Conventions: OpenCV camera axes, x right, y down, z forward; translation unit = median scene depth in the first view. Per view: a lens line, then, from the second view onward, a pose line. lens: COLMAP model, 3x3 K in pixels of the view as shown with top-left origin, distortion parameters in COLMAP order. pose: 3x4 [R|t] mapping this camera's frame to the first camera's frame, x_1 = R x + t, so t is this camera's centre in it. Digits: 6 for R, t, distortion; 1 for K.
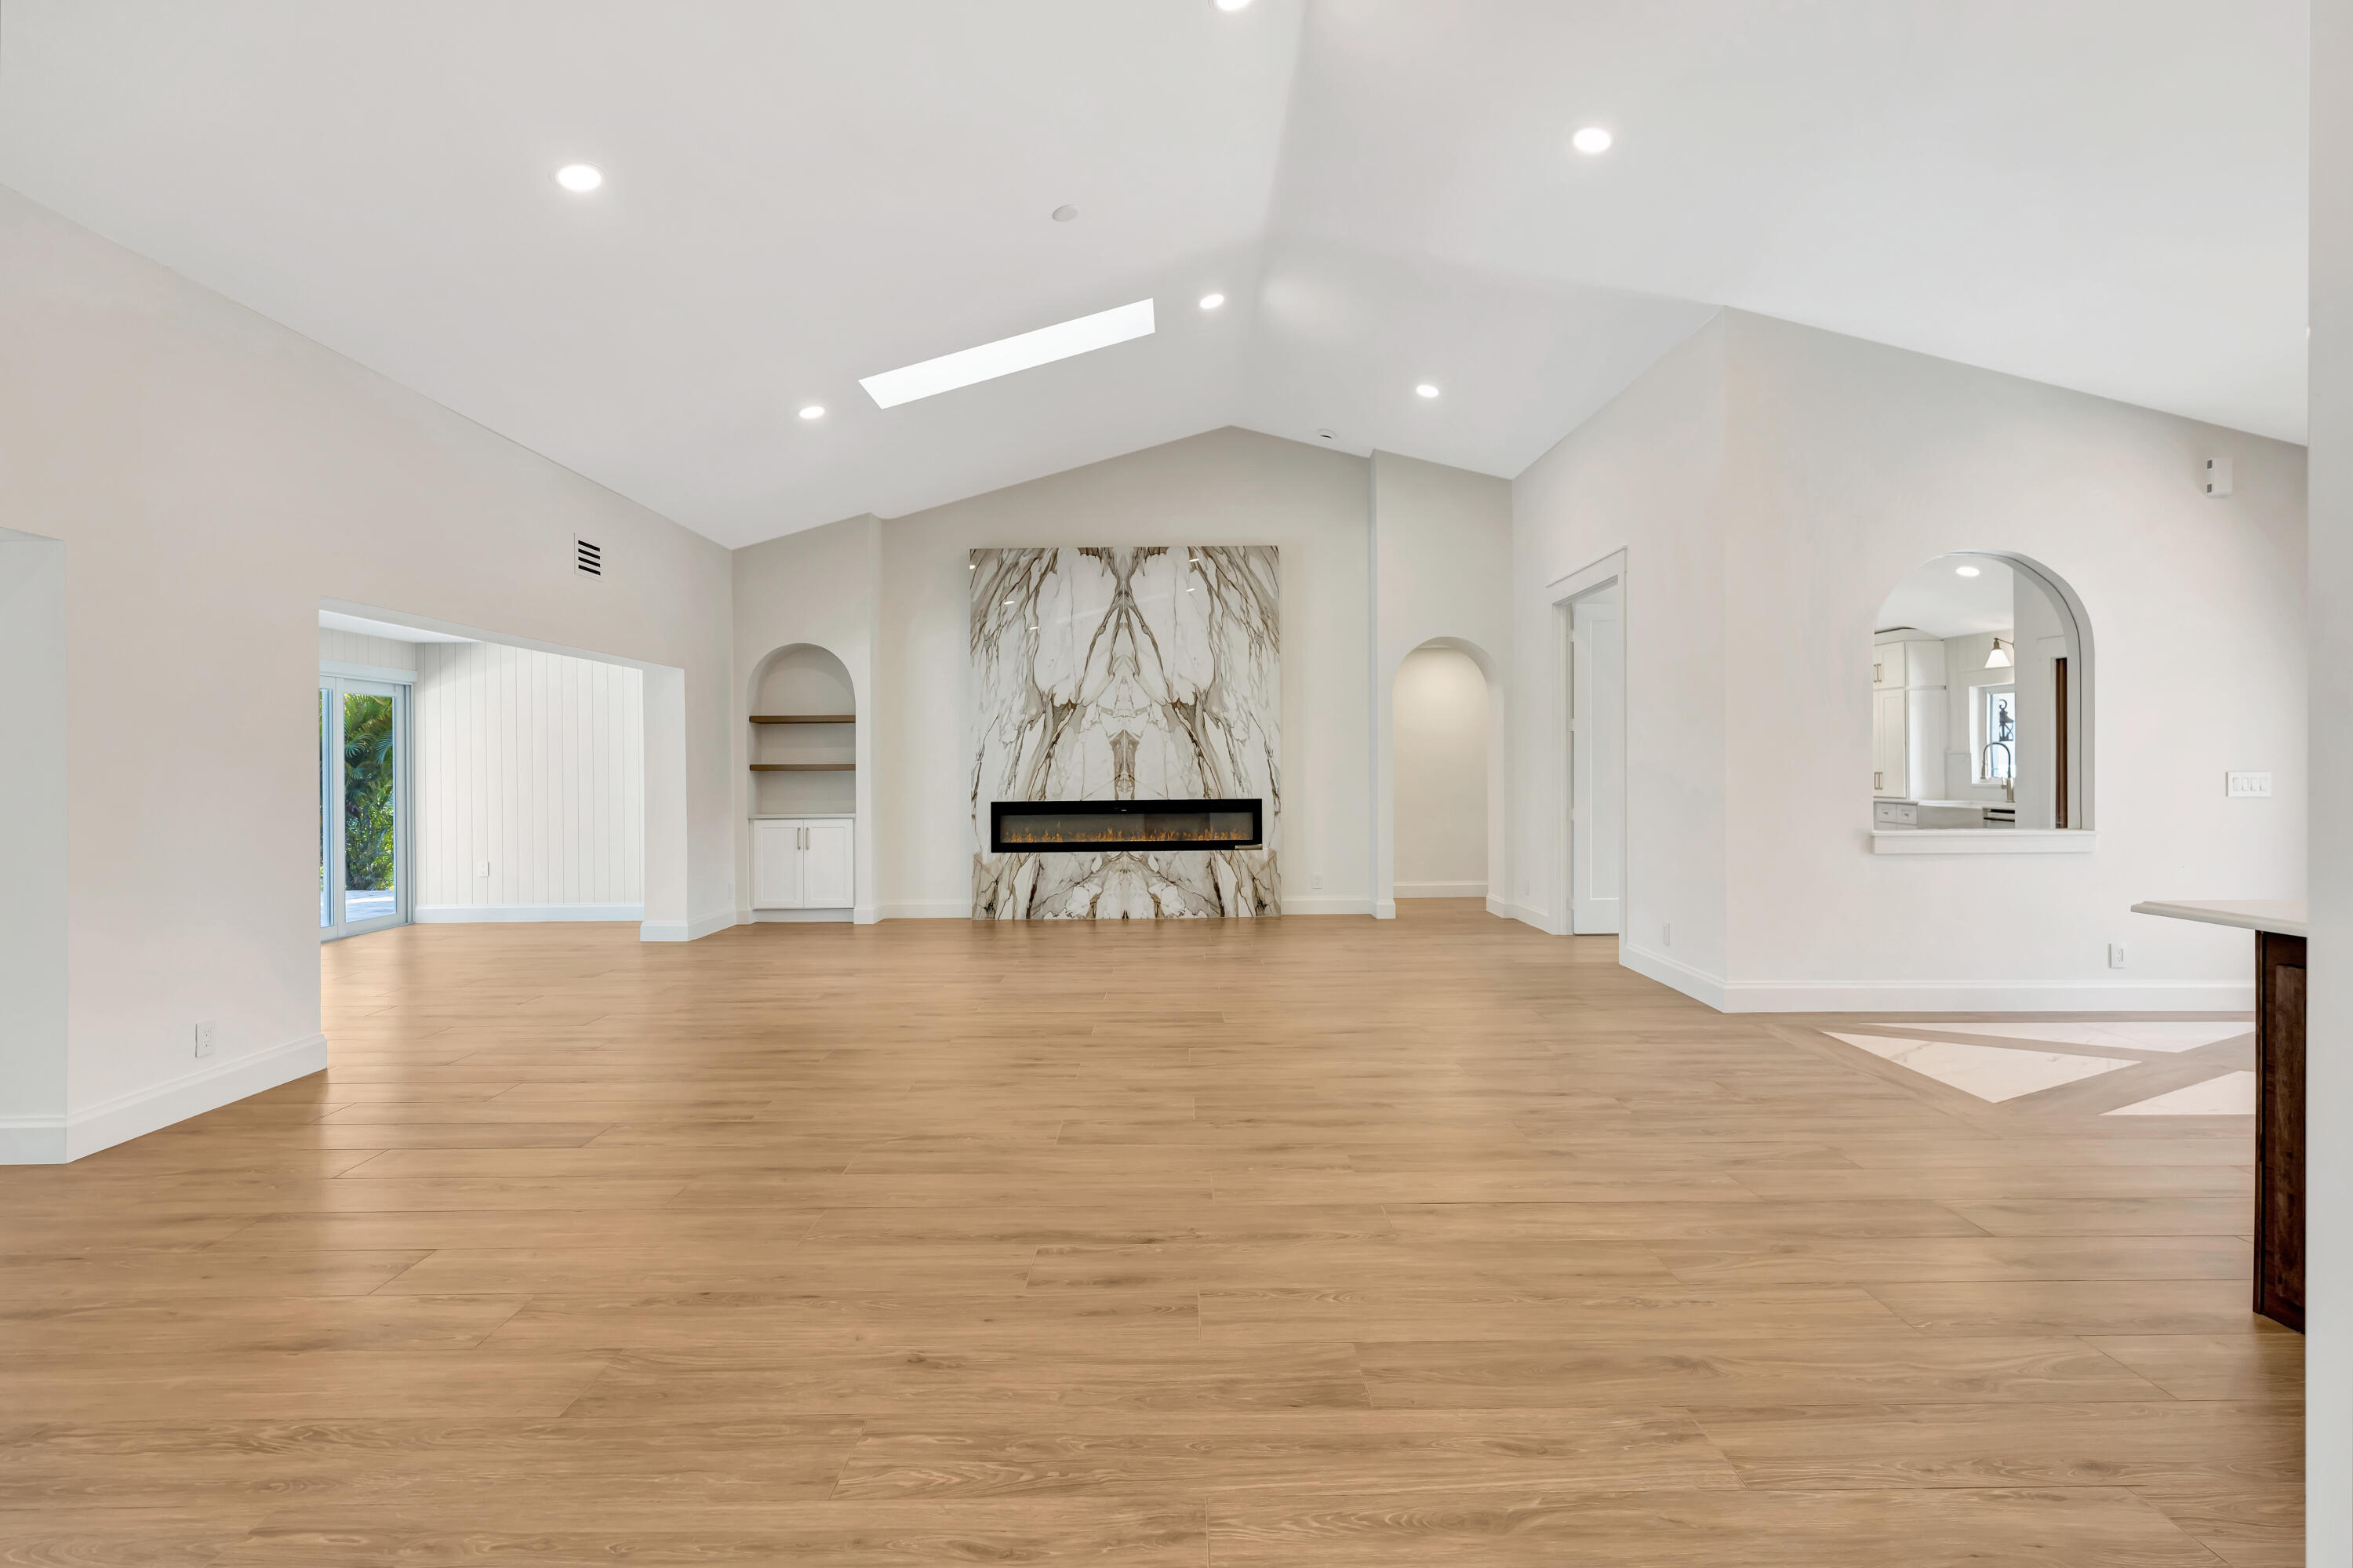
lens RADIAL K [[1130.4, 0, 1173.0], [0, 1130.4, 789.1], [0, 0, 1]] dist [-0.002300, -0.000228]
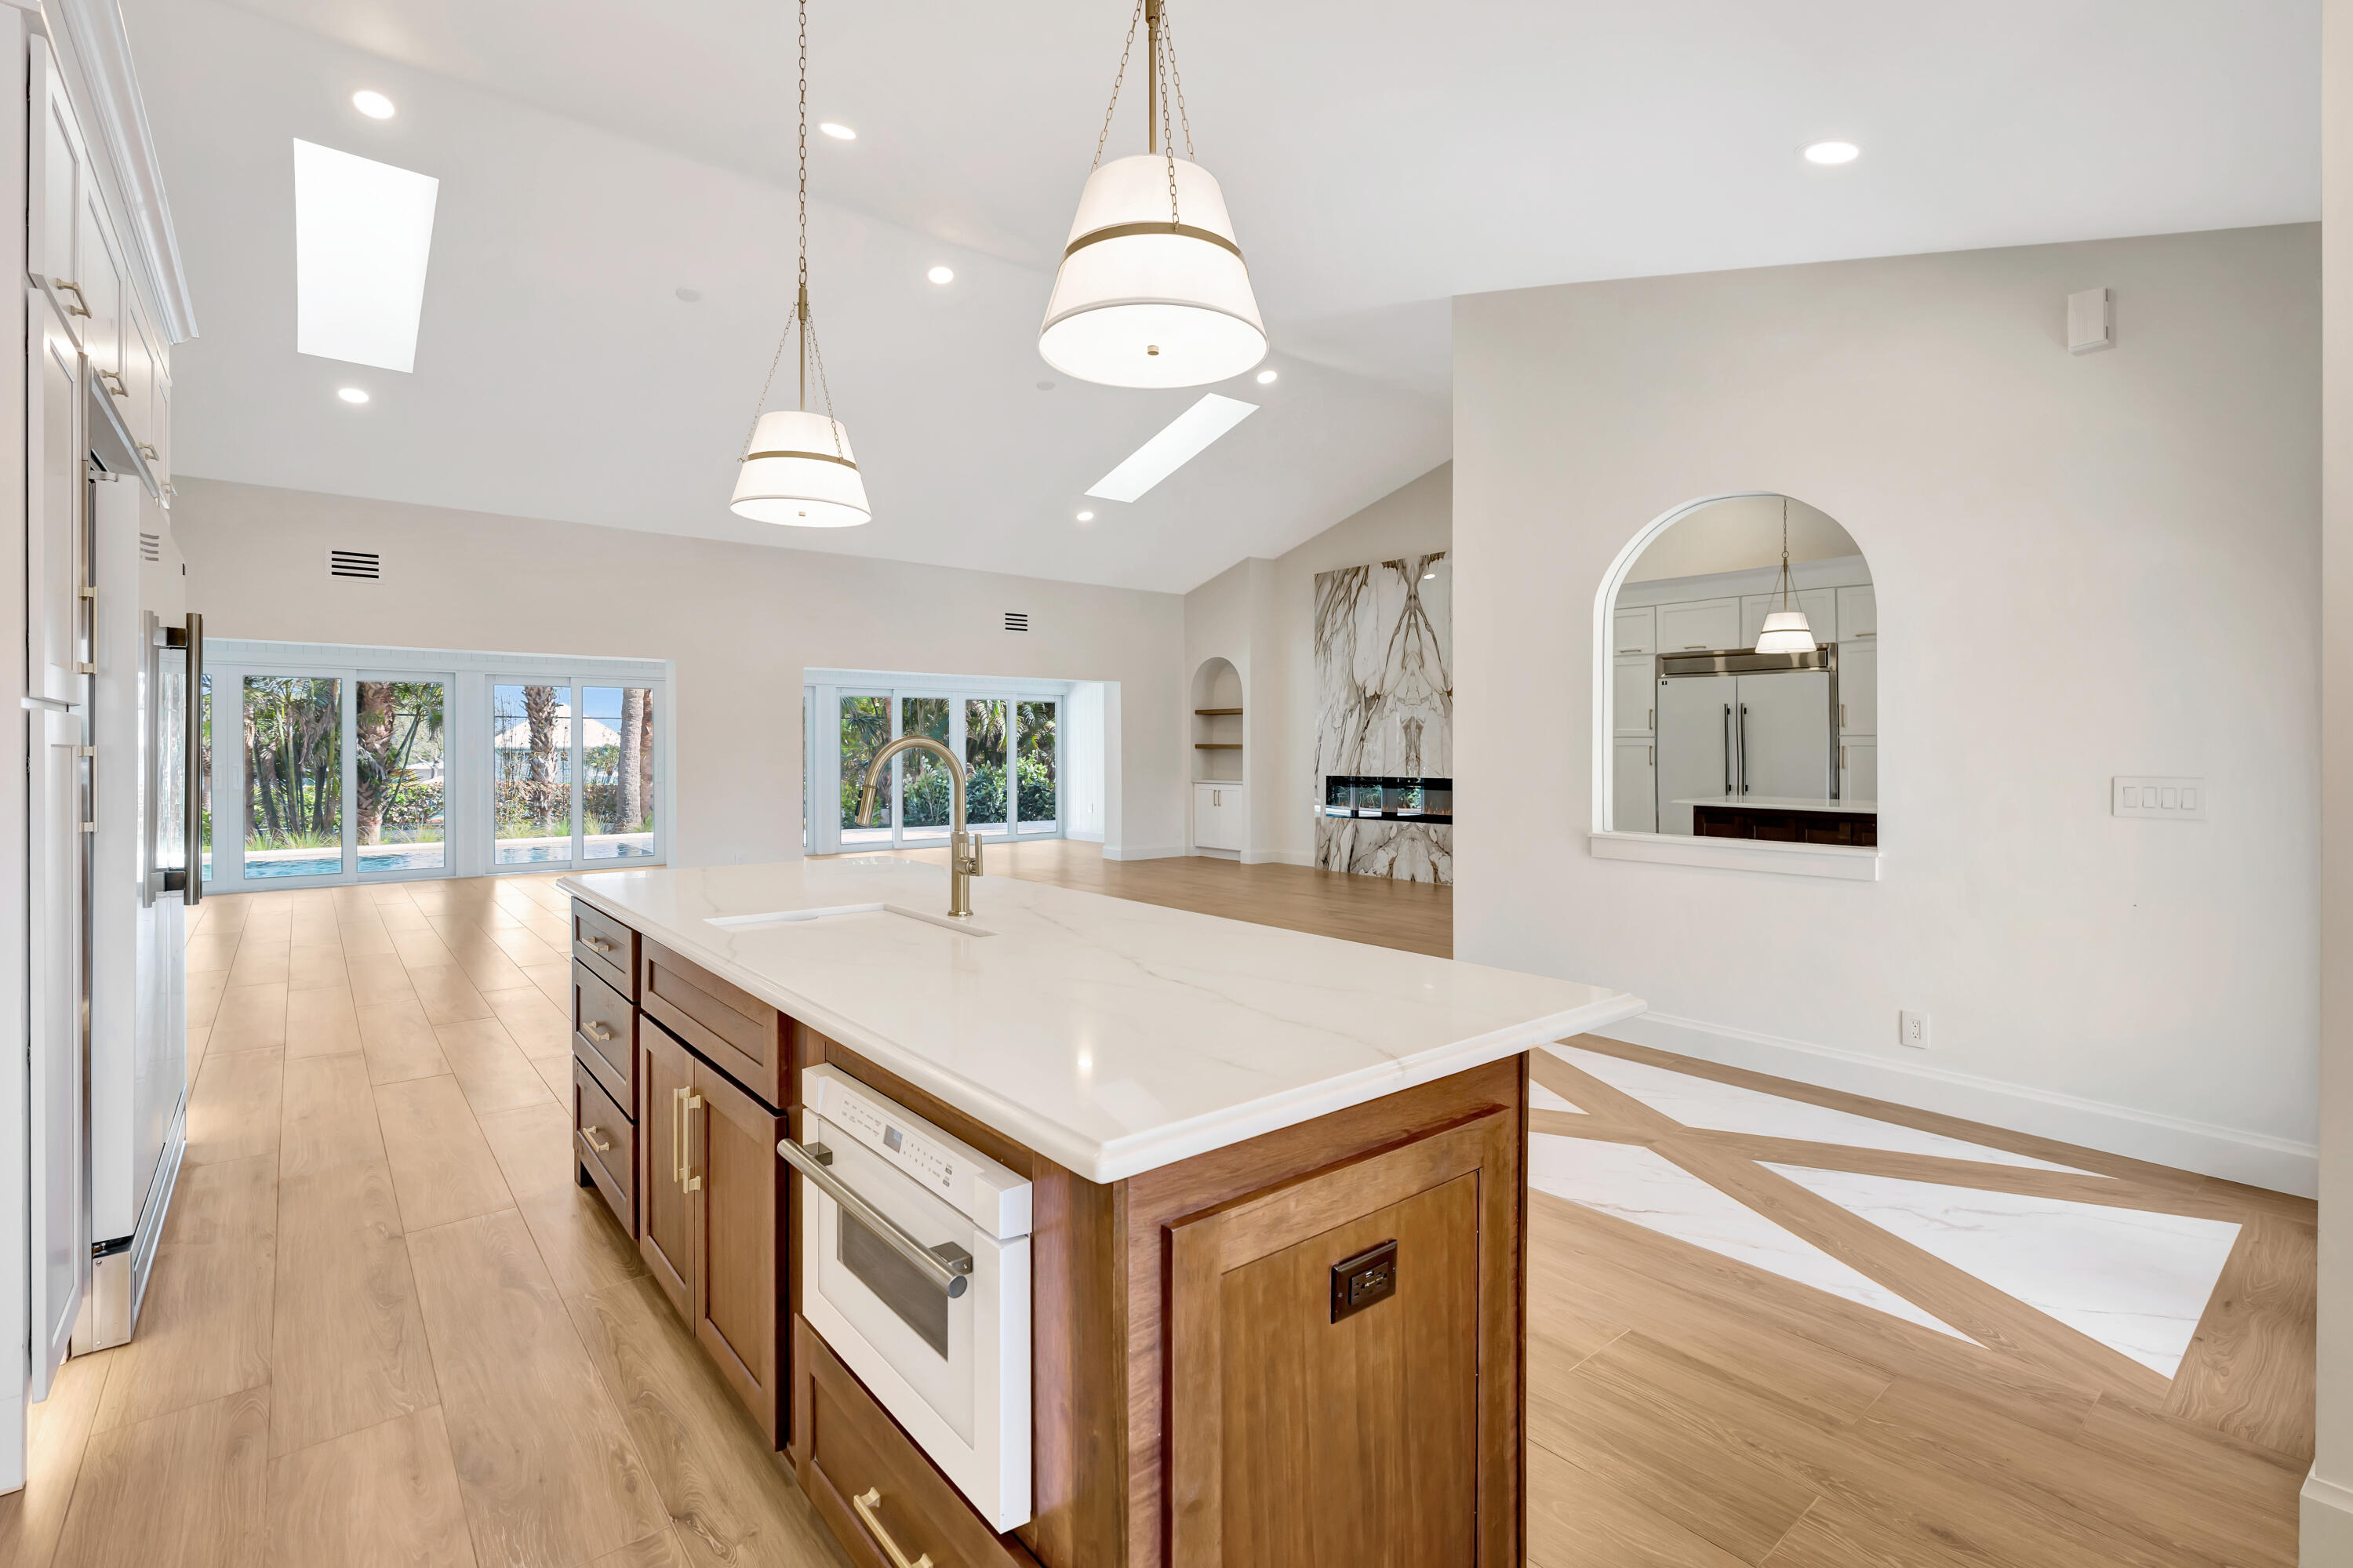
lens RADIAL K [[1055.7, 0, 1177.1], [0, 1055.7, 772.2], [0, 0, 1]] dist [-0.004389, 0.002297]
pose [[0.640808, 0.027080, -0.767224, 0.628467], [-0.019597, 0.999629, 0.018914, -0.011181], [0.767451, 0.002915, 0.641101, 0.129707]]
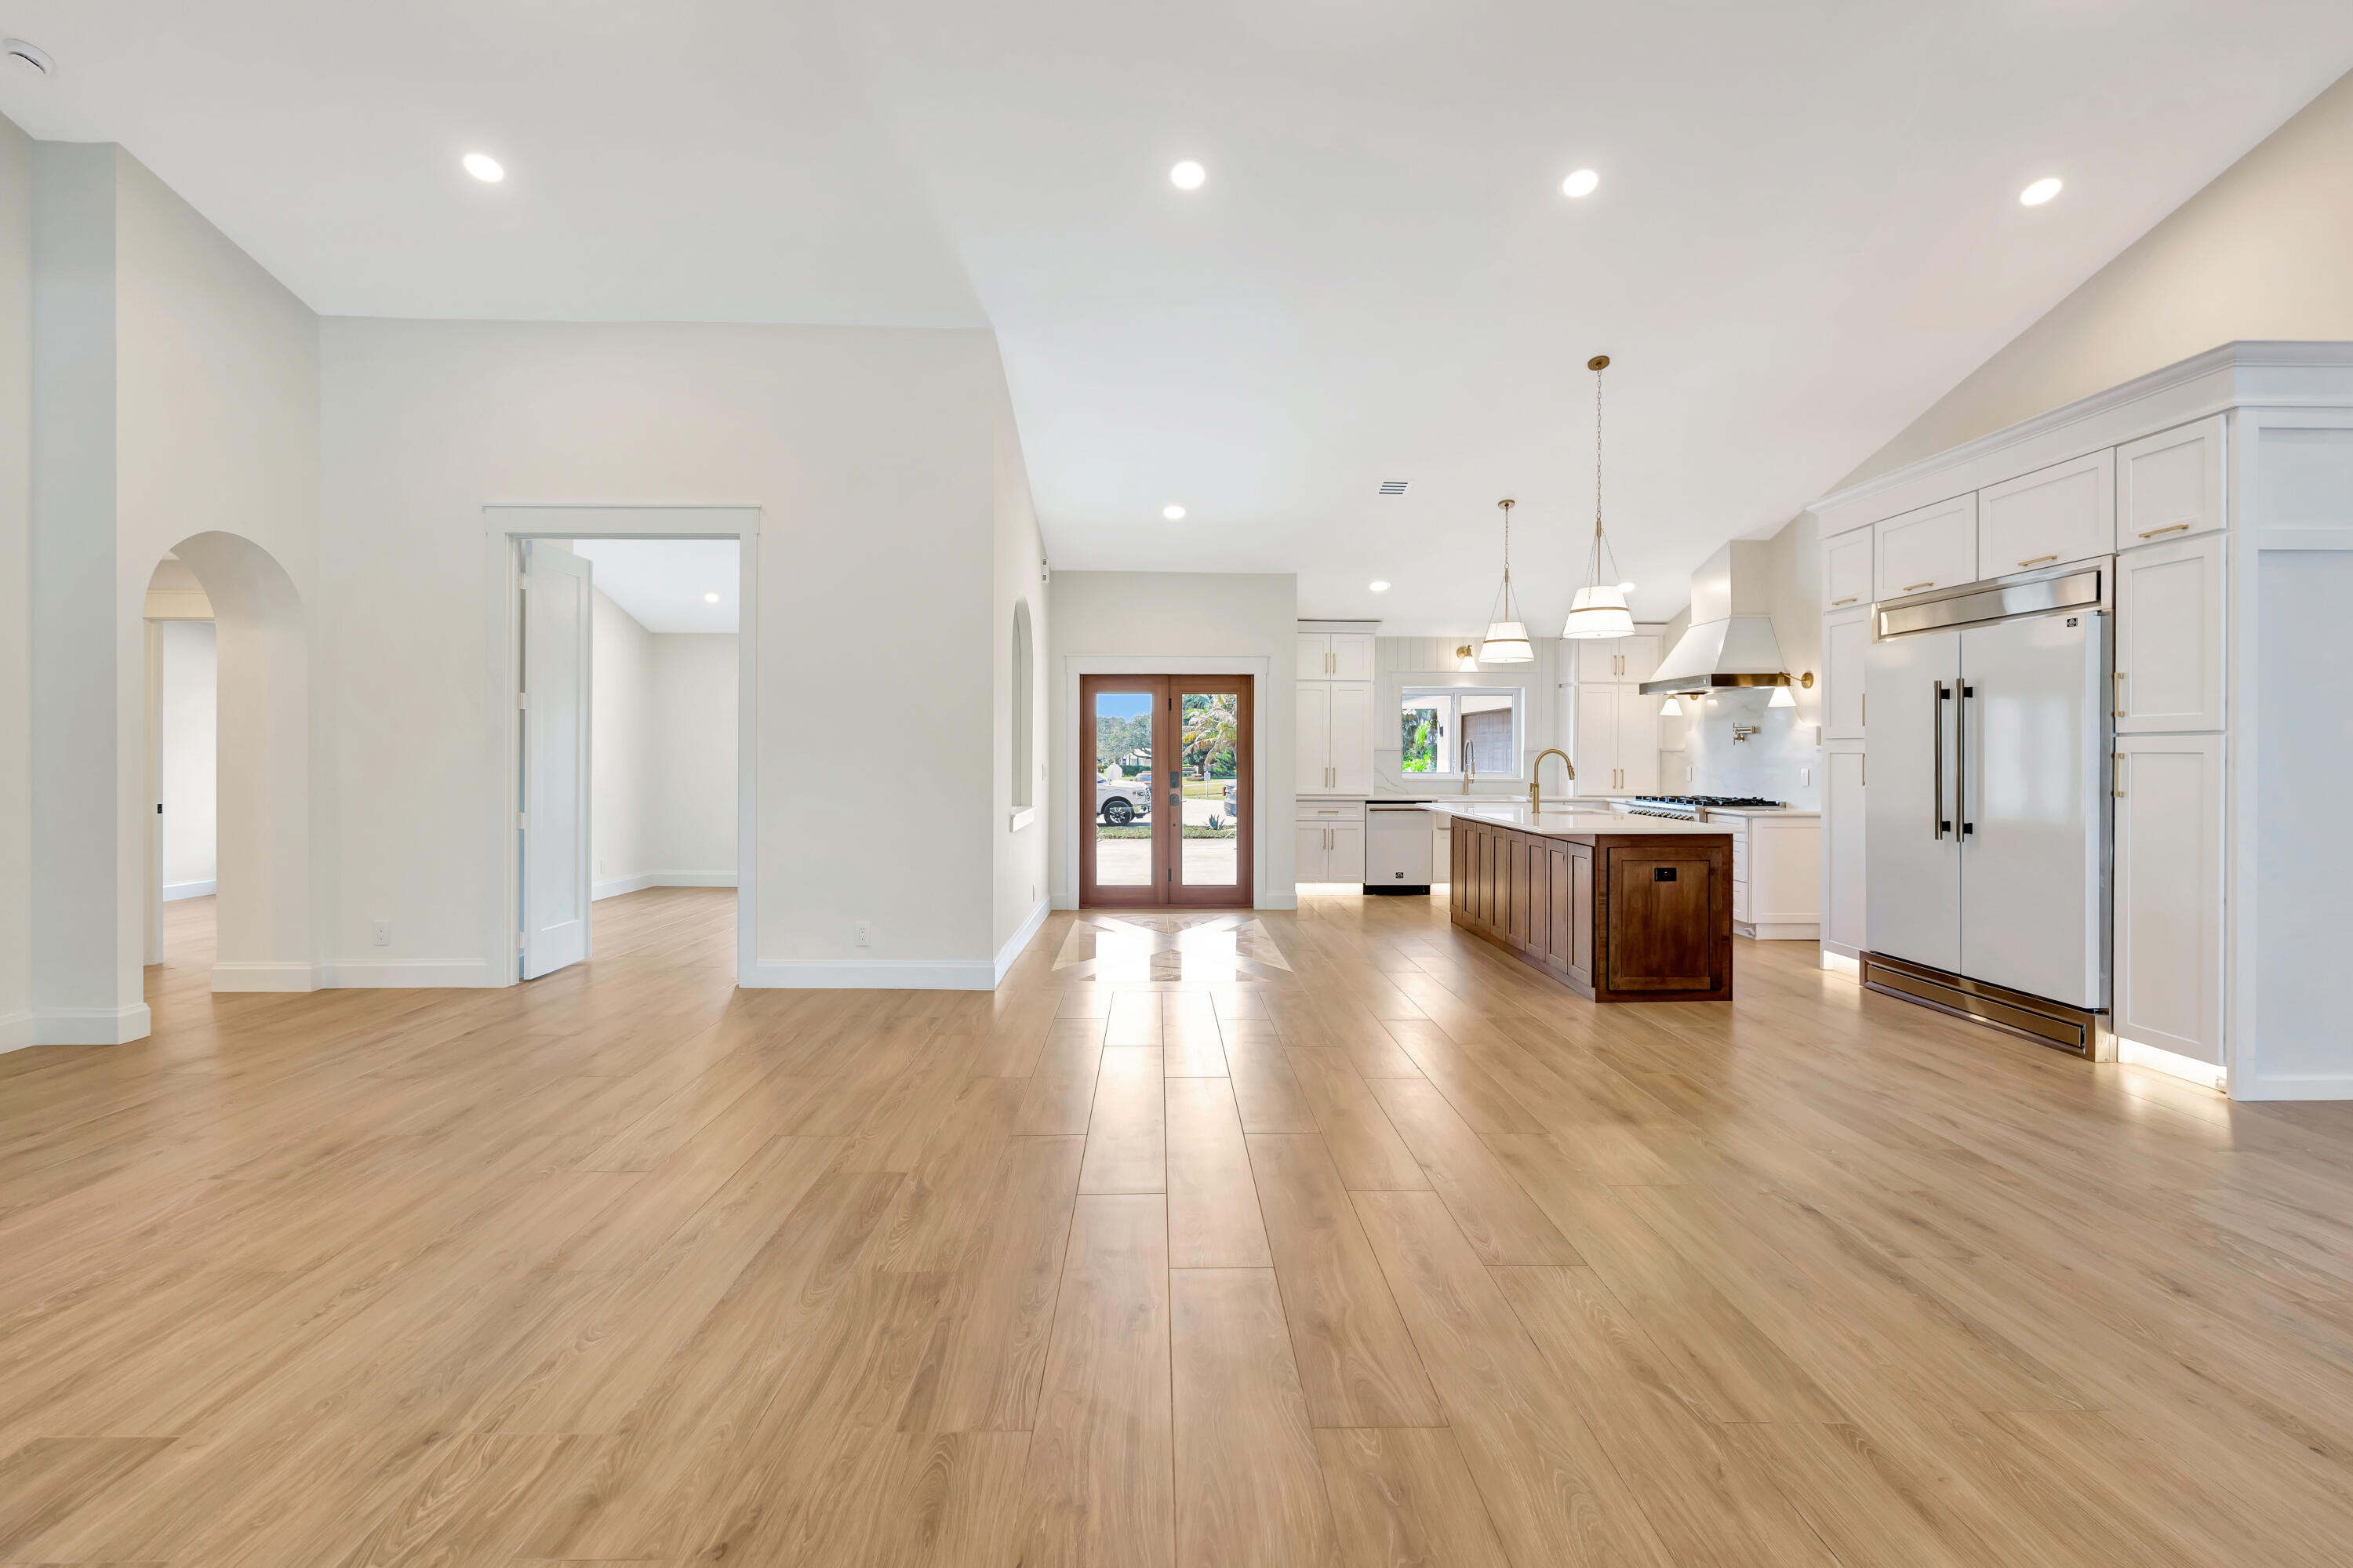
lens RADIAL K [[1055.7, 0, 1174.4], [0, 1055.7, 789.4], [0, 0, 1]] dist [-0.004389, 0.002297]
pose [[-0.019673, -0.023545, 0.999529, -0.314609], [0.011132, 0.999656, 0.023768, -0.009858], [-0.999744, 0.011594, -0.019404, 0.508016]]
